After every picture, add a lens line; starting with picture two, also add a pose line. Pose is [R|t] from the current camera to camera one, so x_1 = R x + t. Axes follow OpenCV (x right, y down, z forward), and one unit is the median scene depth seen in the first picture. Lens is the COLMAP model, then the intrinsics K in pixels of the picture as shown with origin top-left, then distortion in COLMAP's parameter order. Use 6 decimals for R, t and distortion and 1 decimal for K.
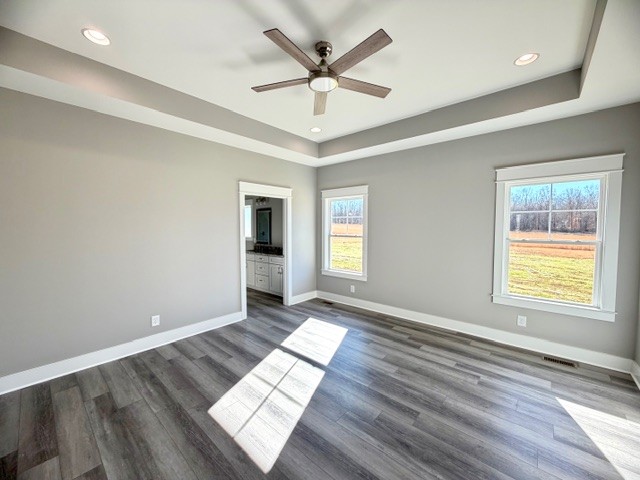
lens RADIAL K [[253.3, 0, 317.8], [0, 253.3, 239.6], [0, 0, 1]] dist [-0.000140, -0.000172]
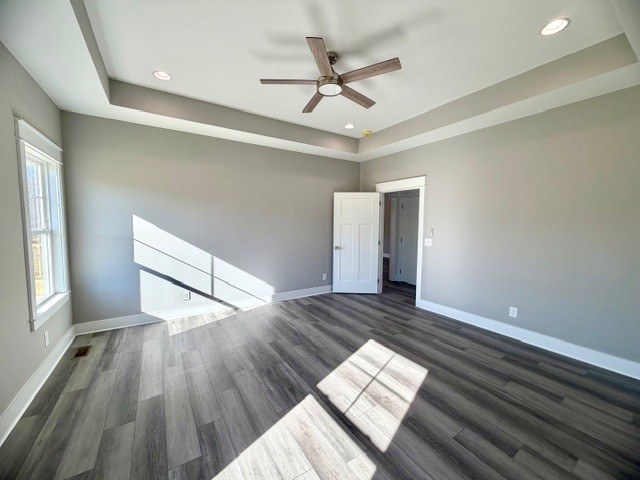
lens RADIAL K [[253.3, 0, 317.8], [0, 253.3, 239.6], [0, 0, 1]] dist [-0.000140, -0.000172]
pose [[-0.962032, -0.038902, 0.270149, -0.203744], [-0.006899, 0.992940, 0.118416, -0.074755], [-0.272849, 0.112056, -0.955509, 1.919713]]
